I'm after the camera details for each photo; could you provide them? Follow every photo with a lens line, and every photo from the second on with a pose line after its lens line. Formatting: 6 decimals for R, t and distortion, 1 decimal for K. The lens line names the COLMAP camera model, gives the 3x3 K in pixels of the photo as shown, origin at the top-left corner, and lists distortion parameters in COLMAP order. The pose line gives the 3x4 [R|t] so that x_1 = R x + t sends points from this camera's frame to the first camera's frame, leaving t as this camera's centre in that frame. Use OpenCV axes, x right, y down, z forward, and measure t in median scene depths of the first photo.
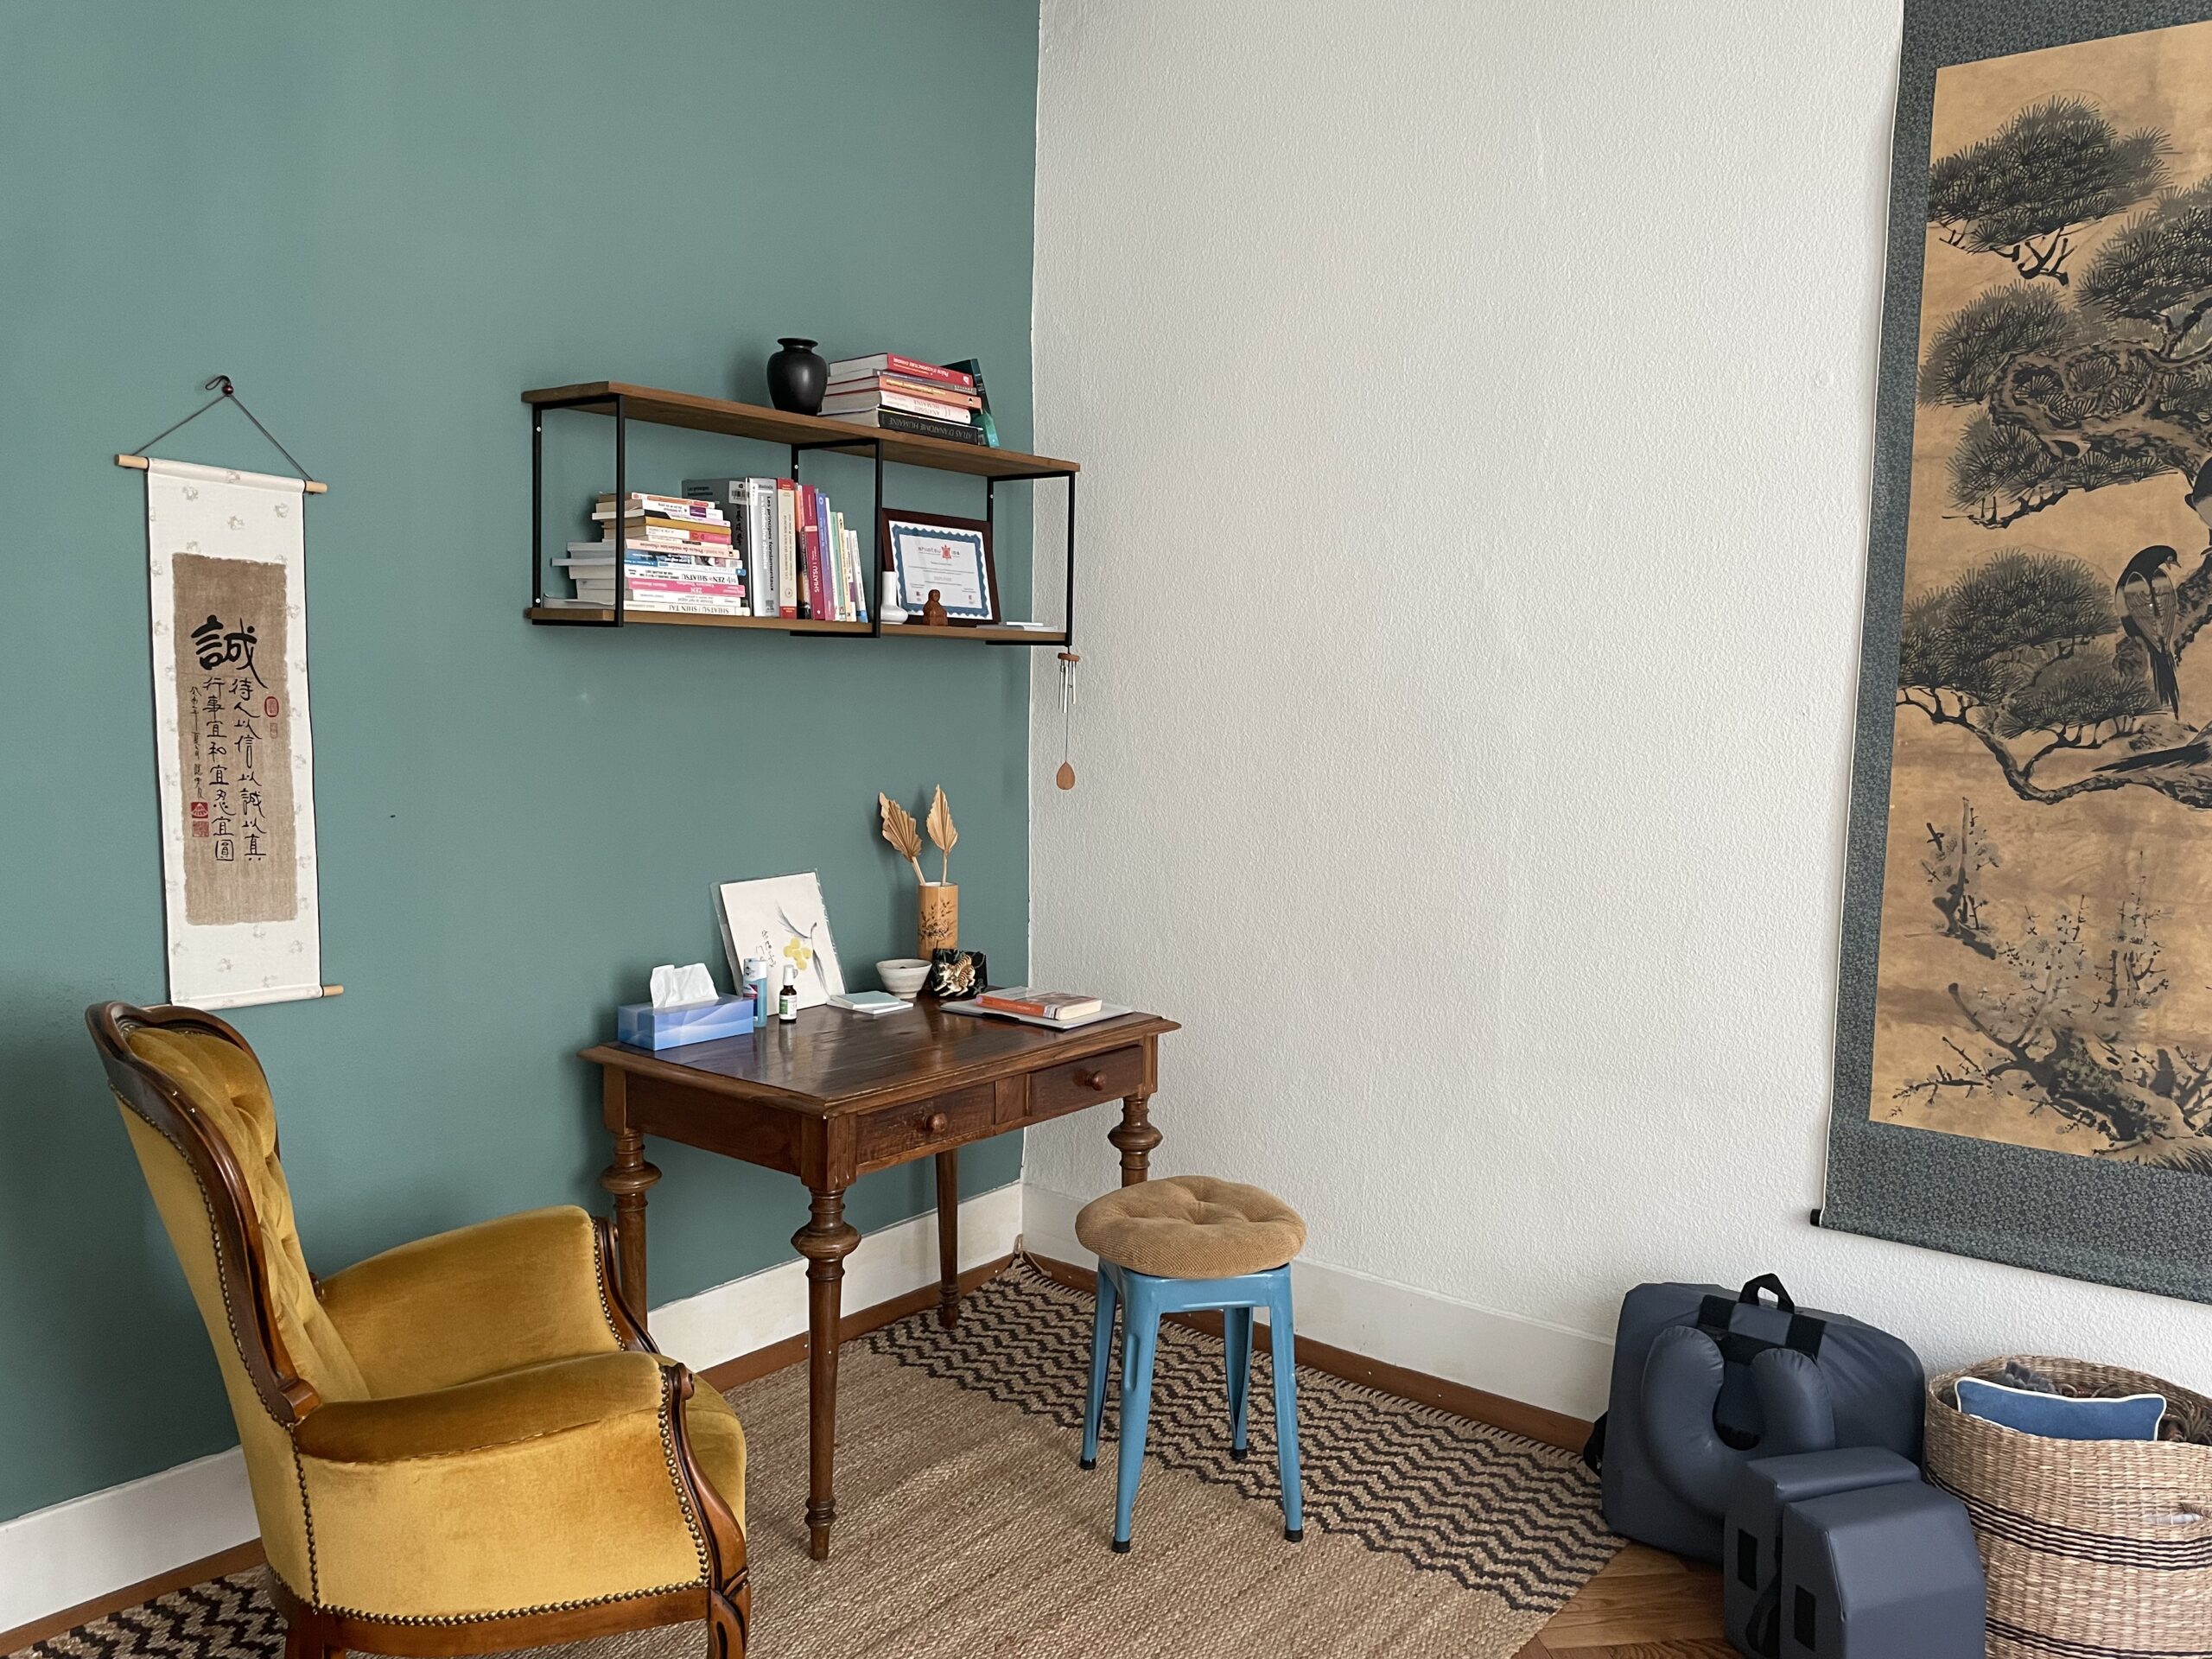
lens RADIAL K [[1666.6, 0, 1114.4], [0, 1666.6, 793.5], [0, 0, 1]] dist [0.088665, -0.115518]
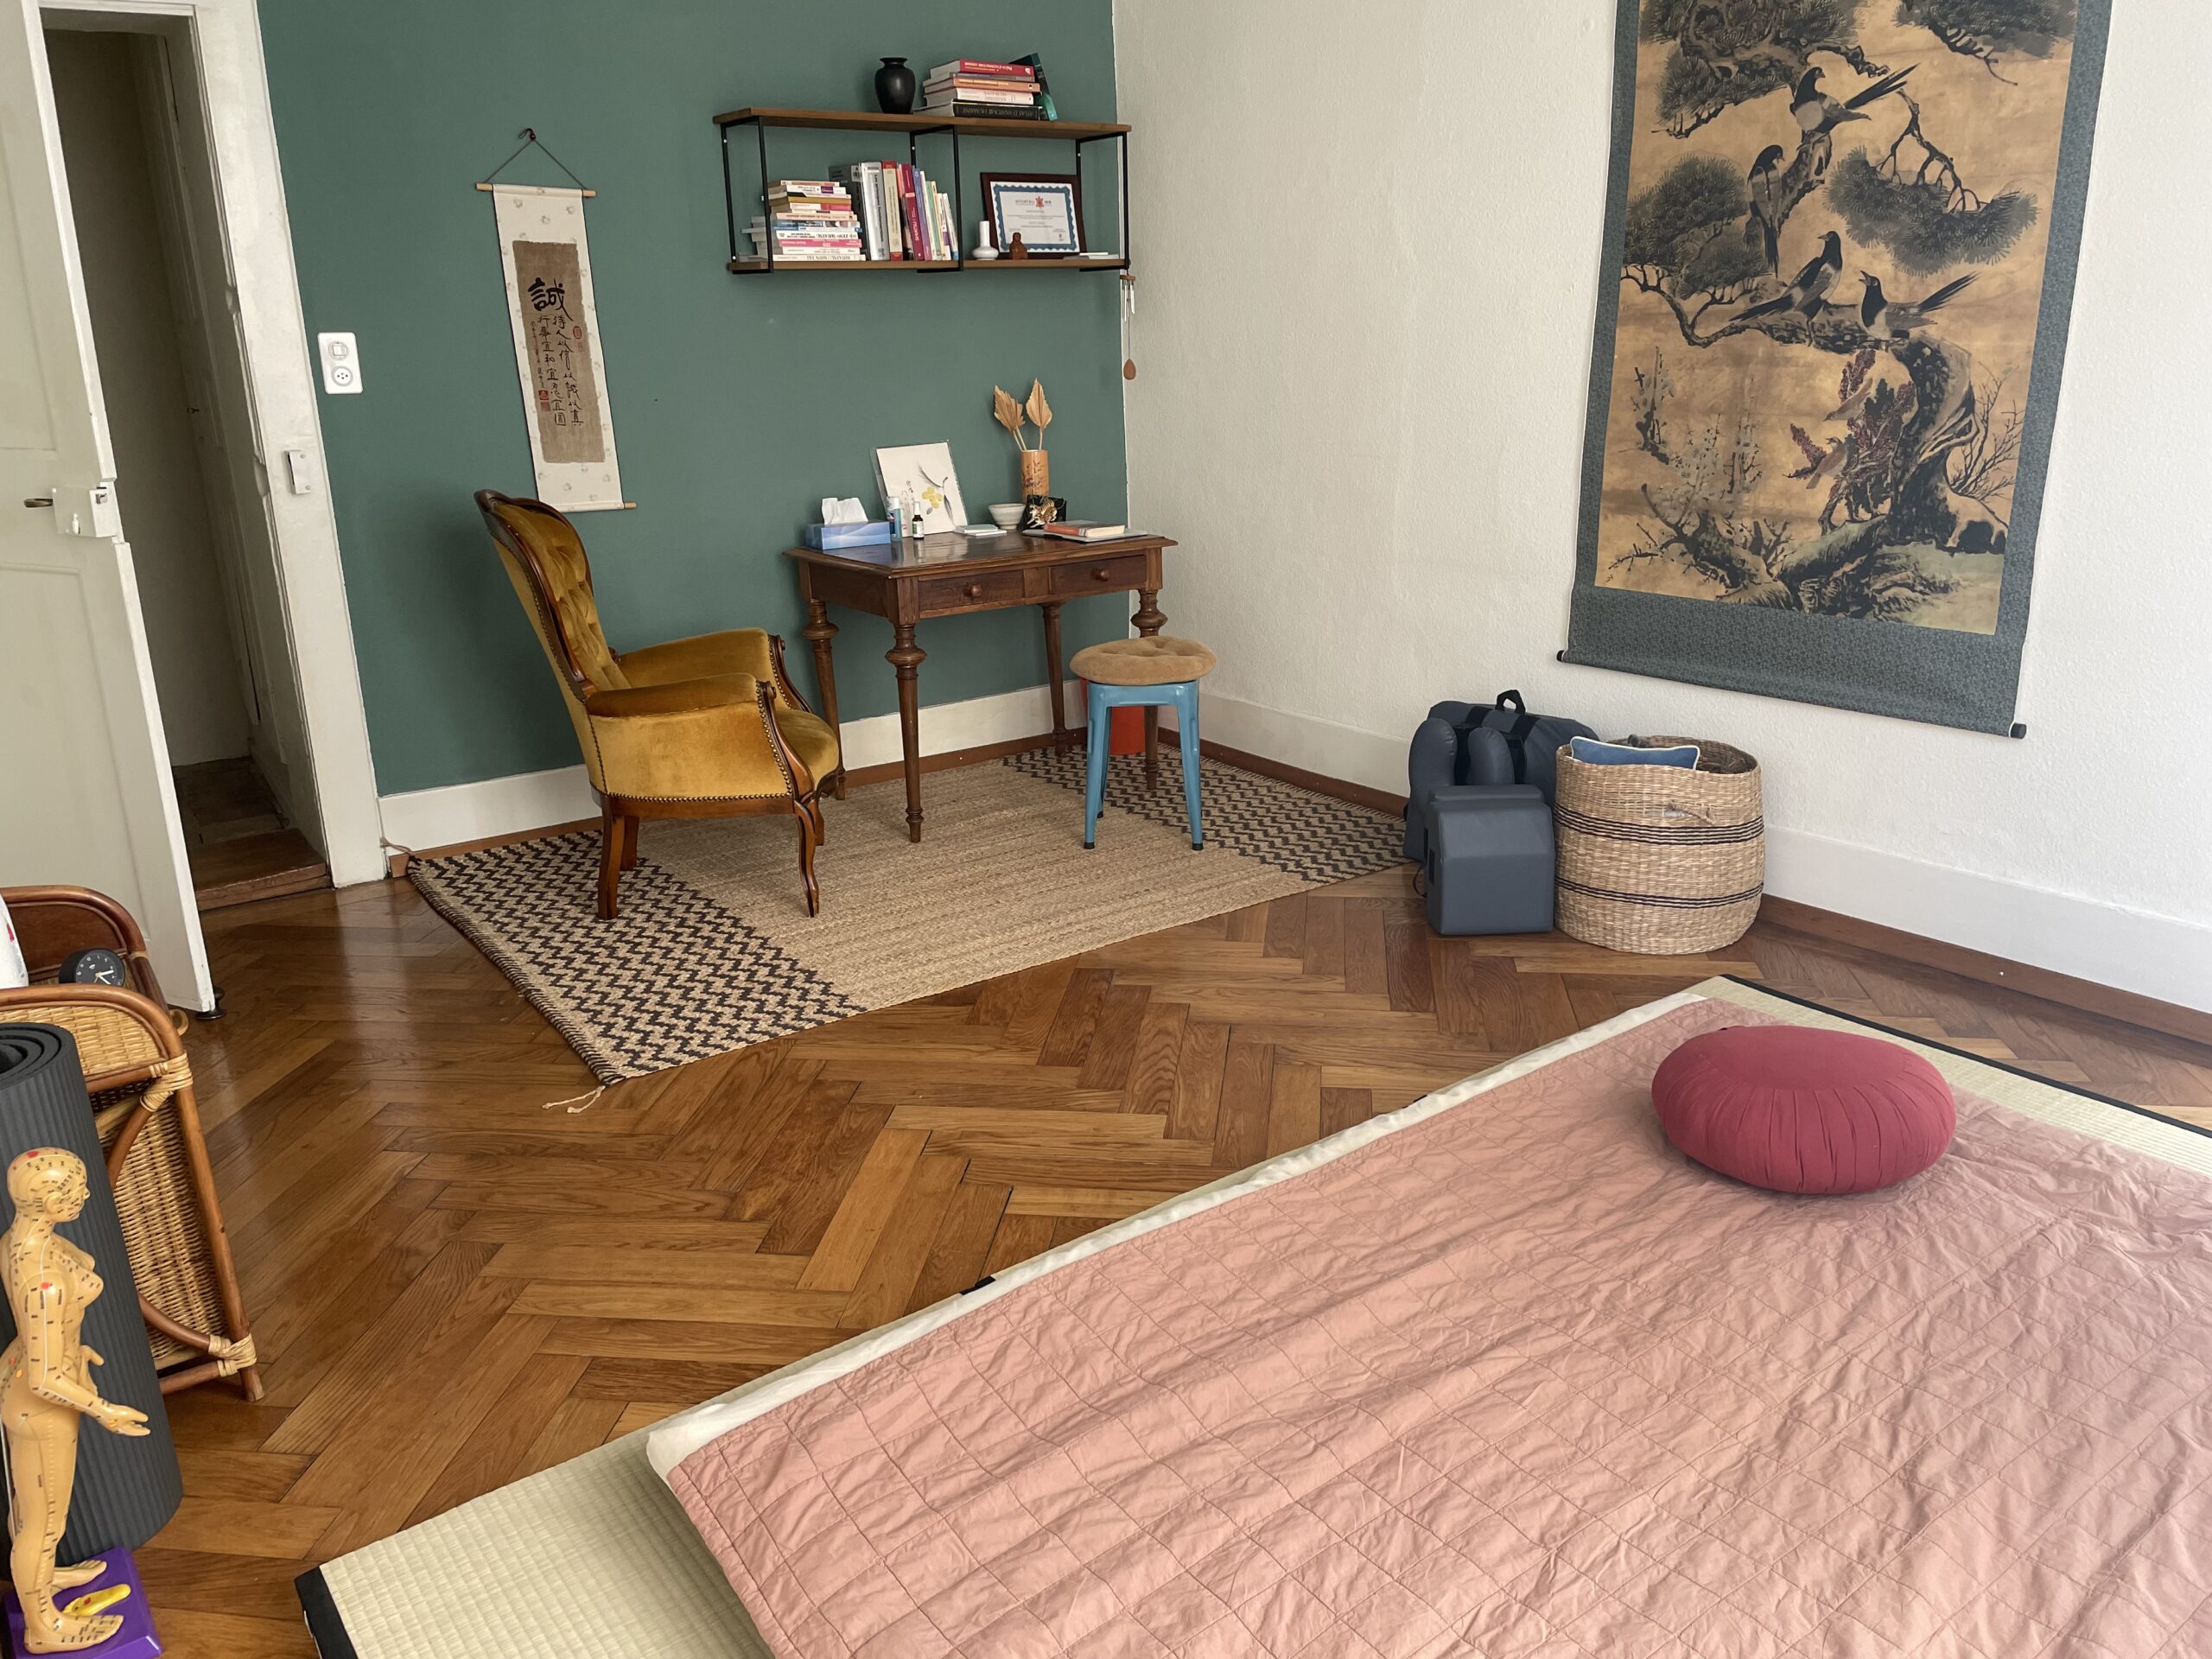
lens RADIAL K [[1666.6, 0, 1107.2], [0, 1666.6, 799.0], [0, 0, 1]] dist [0.088665, -0.115518]
pose [[0.958429, 0.032987, -0.283417, 0.470752], [0.027221, 0.978193, 0.205904, 0.067502], [0.284029, -0.205060, 0.936631, -0.494015]]
